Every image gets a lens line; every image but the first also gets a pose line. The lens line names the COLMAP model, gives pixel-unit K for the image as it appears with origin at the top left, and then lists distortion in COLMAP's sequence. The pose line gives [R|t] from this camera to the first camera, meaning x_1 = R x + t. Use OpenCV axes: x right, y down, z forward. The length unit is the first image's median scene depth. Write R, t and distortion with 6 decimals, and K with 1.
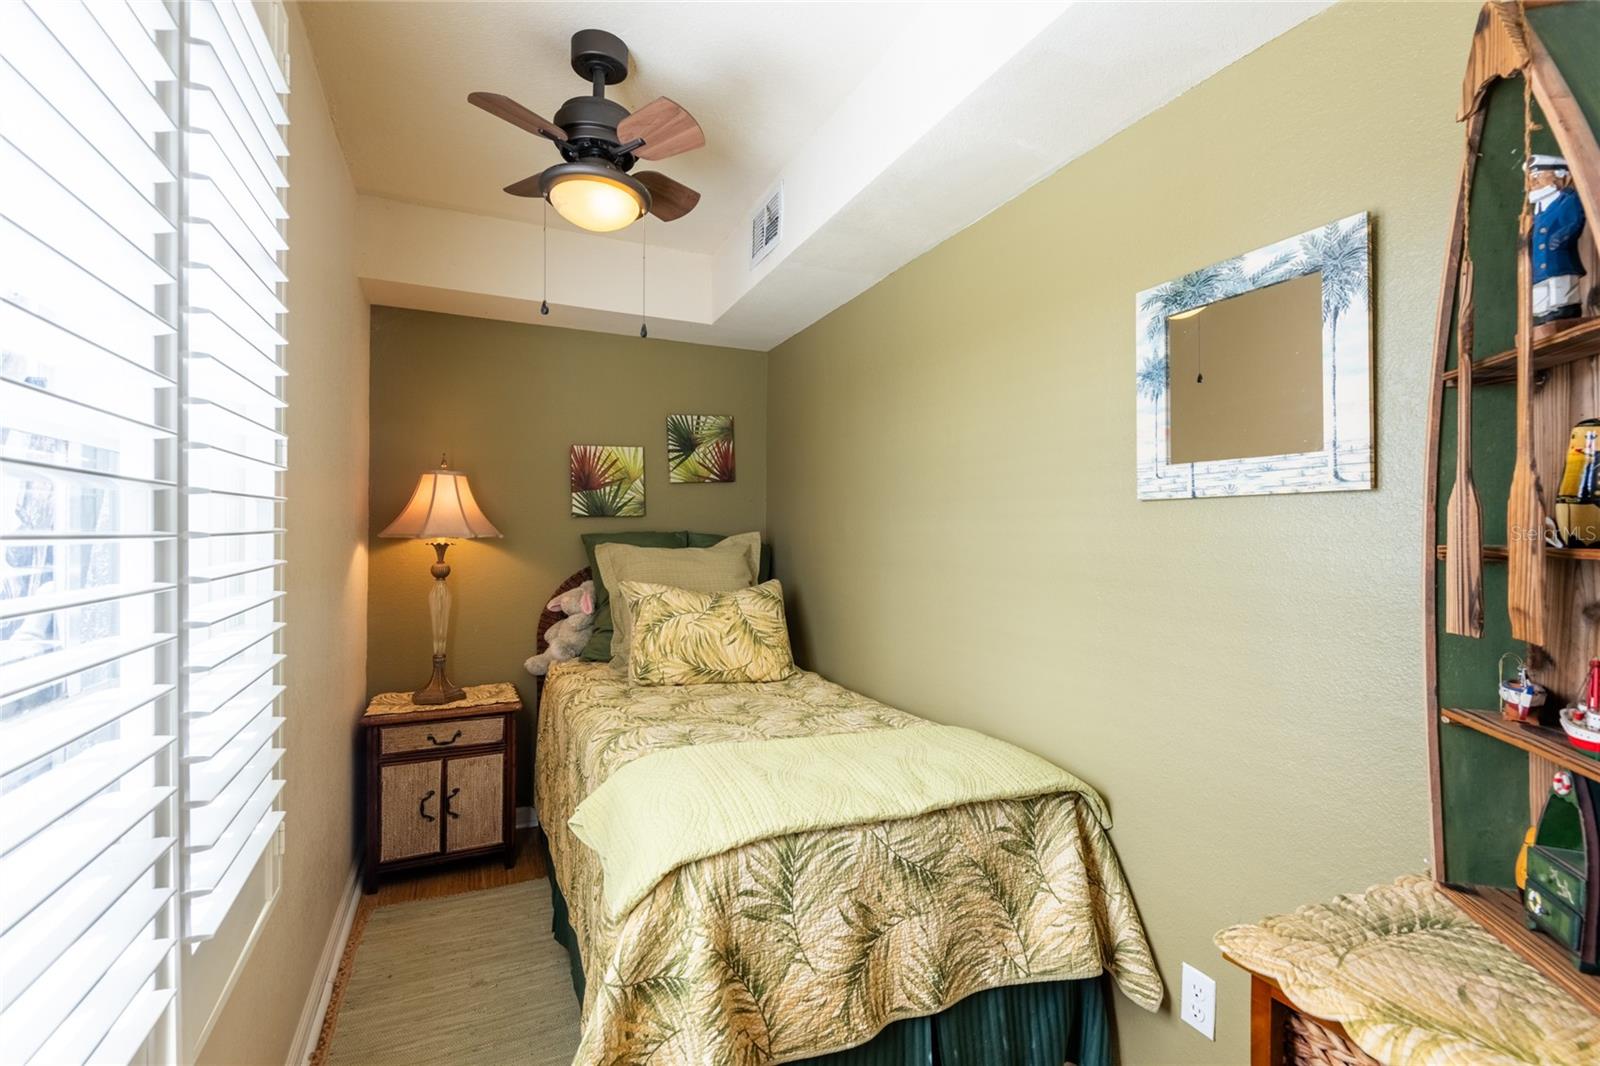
lens RADIAL K [[725.9, 0, 806.7], [0, 725.9, 522.9], [0, 0, 1]] dist [0.050316, -0.036114]
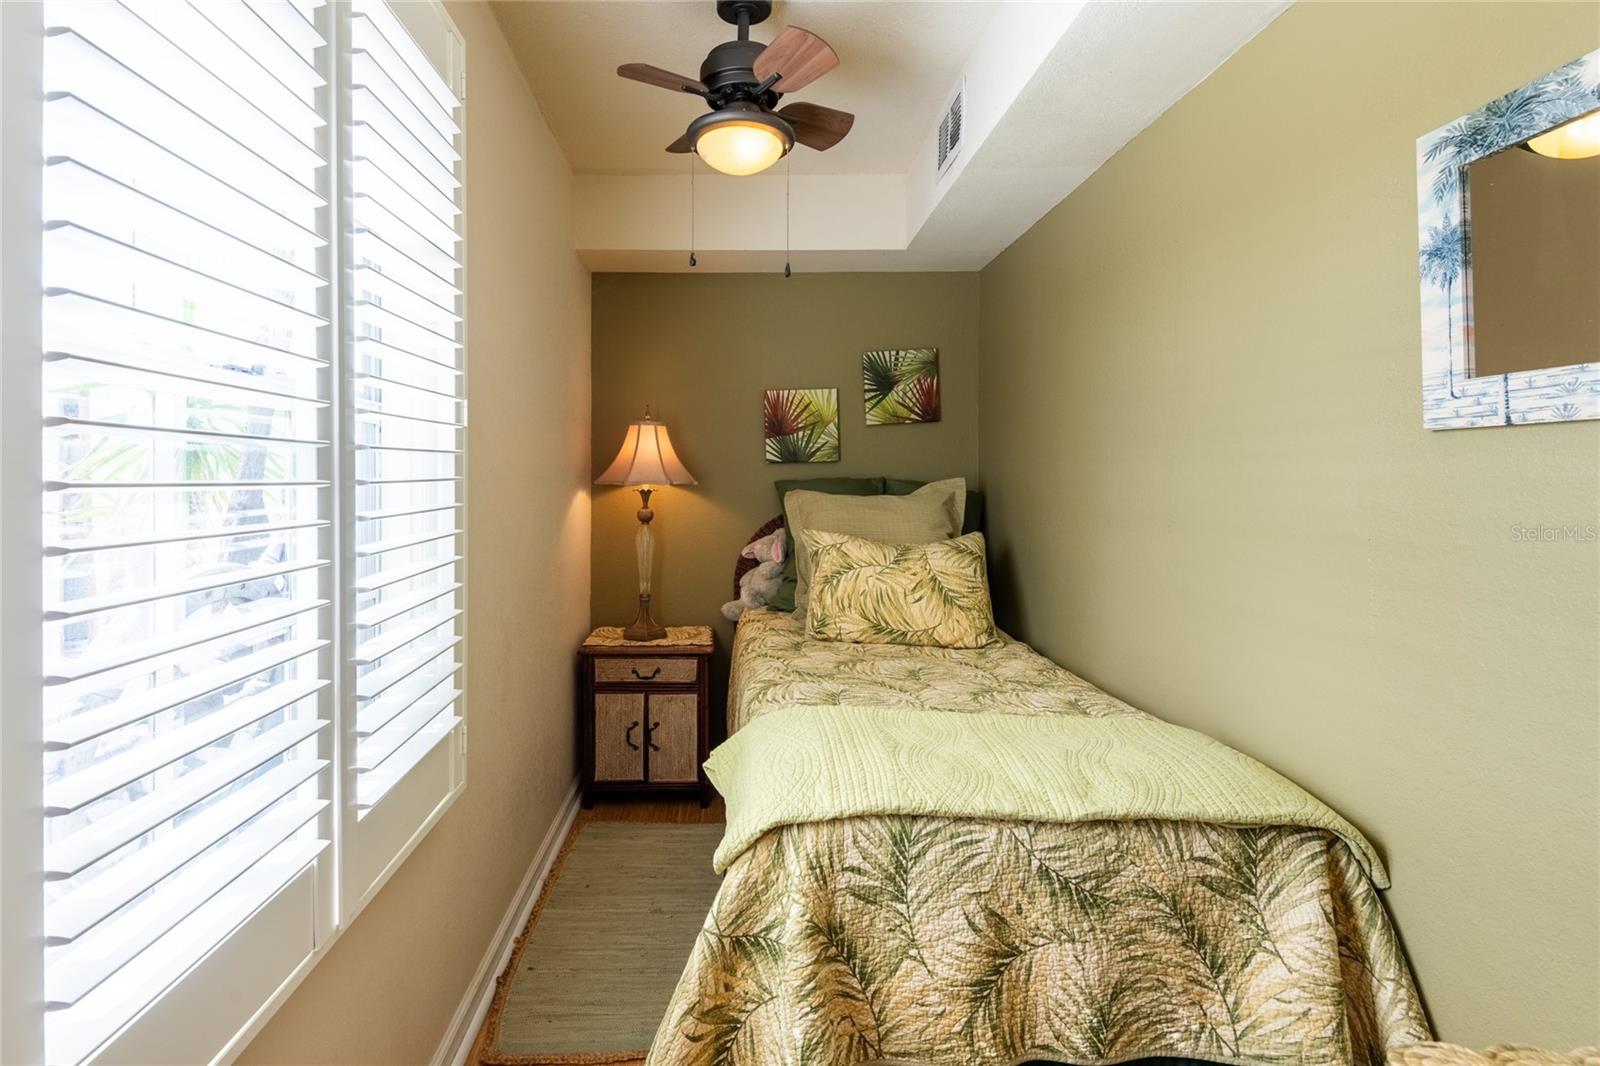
lens RADIAL K [[792.8, 0, 738.3], [0, 792.8, 466.2], [0, 0, 1]] dist [0.041601, -0.026332]
pose [[0.908381, -0.010197, -0.418020, 0.177628], [0.009237, 0.999948, -0.004320, 0.000434], [0.418042, 0.000063, 0.908428, 0.021383]]
